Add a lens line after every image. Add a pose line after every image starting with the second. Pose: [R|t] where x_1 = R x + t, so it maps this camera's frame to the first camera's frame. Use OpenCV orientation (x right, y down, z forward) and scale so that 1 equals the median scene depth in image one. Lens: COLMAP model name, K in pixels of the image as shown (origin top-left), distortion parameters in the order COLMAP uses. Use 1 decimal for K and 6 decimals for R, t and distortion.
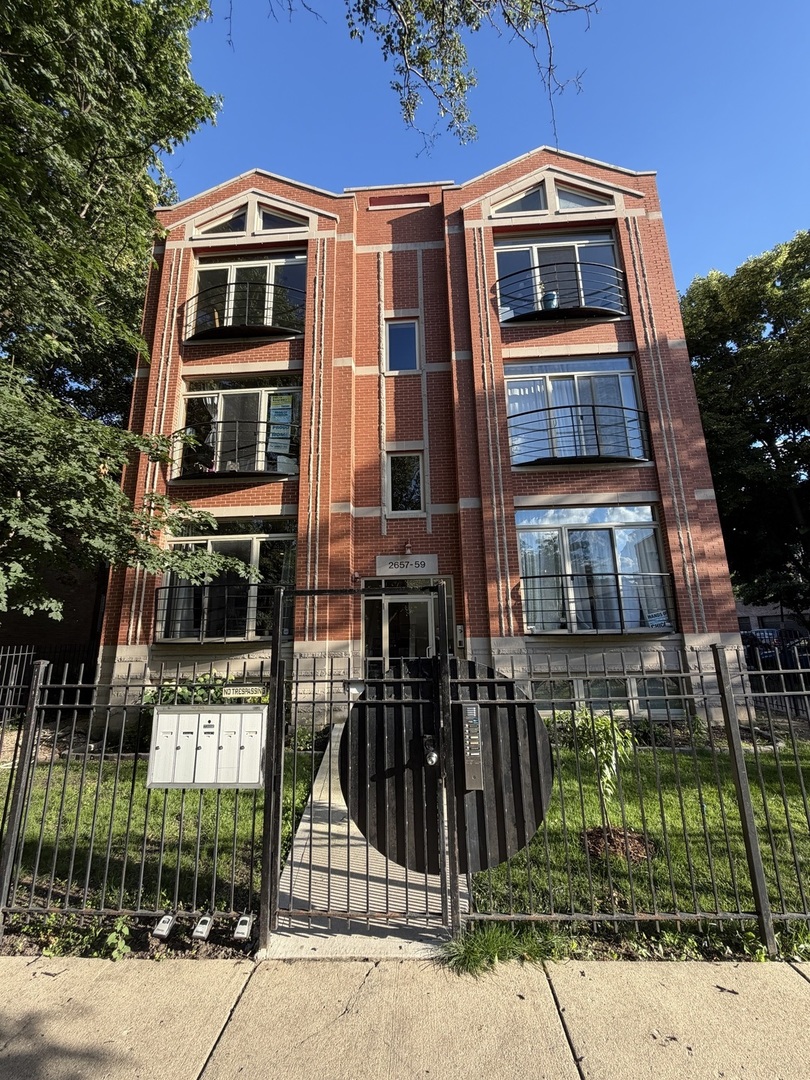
lens RADIAL K [[431.1, 0, 402.9], [0, 431.1, 535.3], [0, 0, 1]] dist [0.001901, 0.000182]
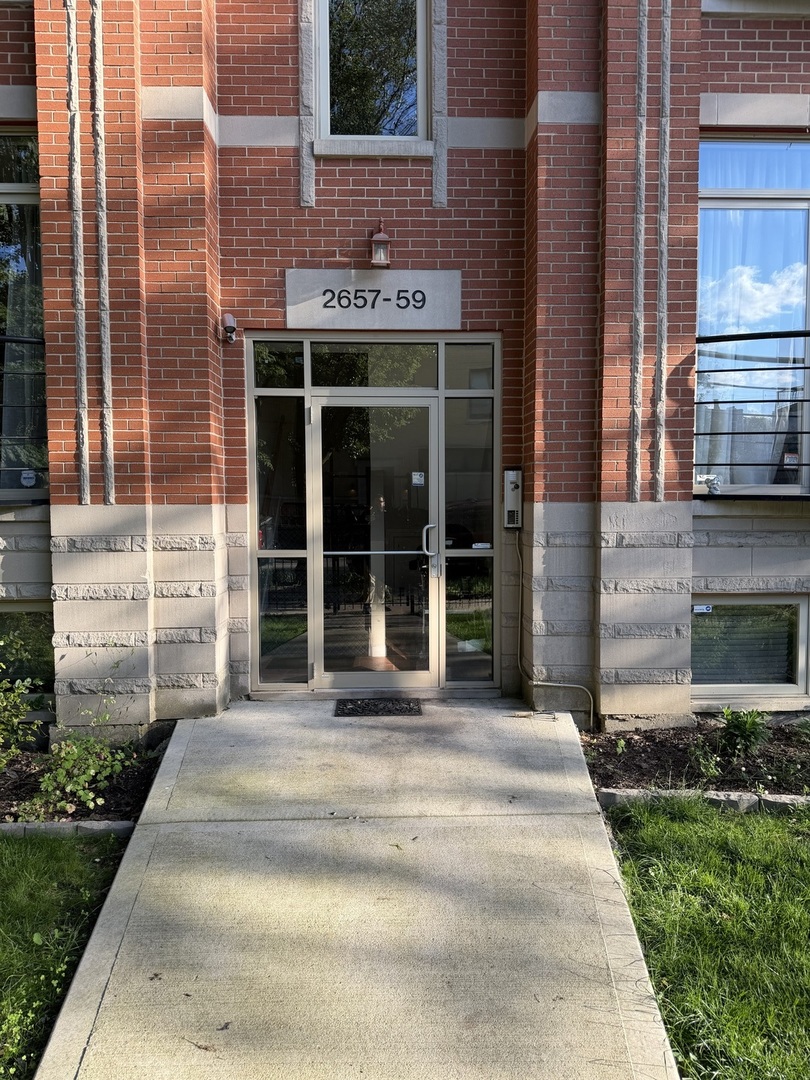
lens RADIAL K [[751.4, 0, 405.0], [0, 751.4, 540.0], [0, 0, 1]] dist [0.061830, -0.080766]
pose [[0.995795, 0.009827, 0.091078, -0.019518], [-0.034581, 0.960991, 0.274408, 0.084652], [-0.084829, -0.276404, 0.957290, 0.339042]]
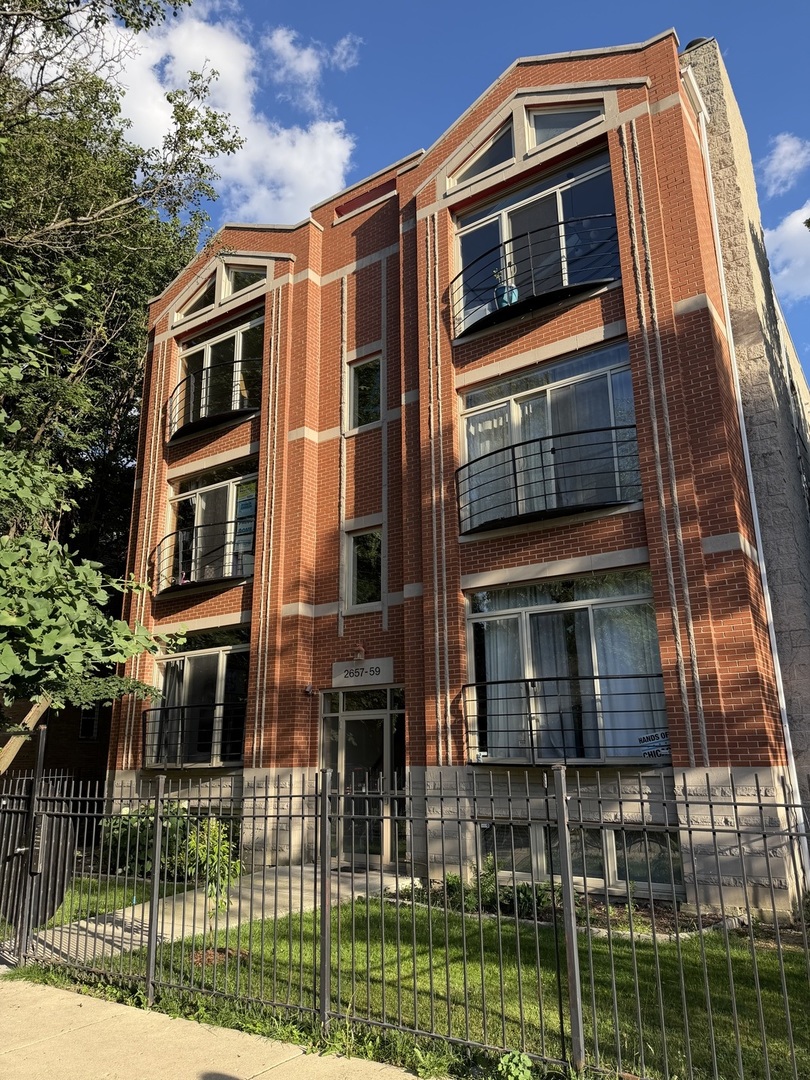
lens RADIAL K [[751.3, 0, 405.0], [0, 751.3, 540.0], [0, 0, 1]] dist [0.177269, -0.333127]
pose [[0.855053, -0.132501, -0.501327, 0.798379], [0.107637, 0.991097, -0.078364, -0.056682], [0.507247, 0.013044, 0.861702, -0.182708]]
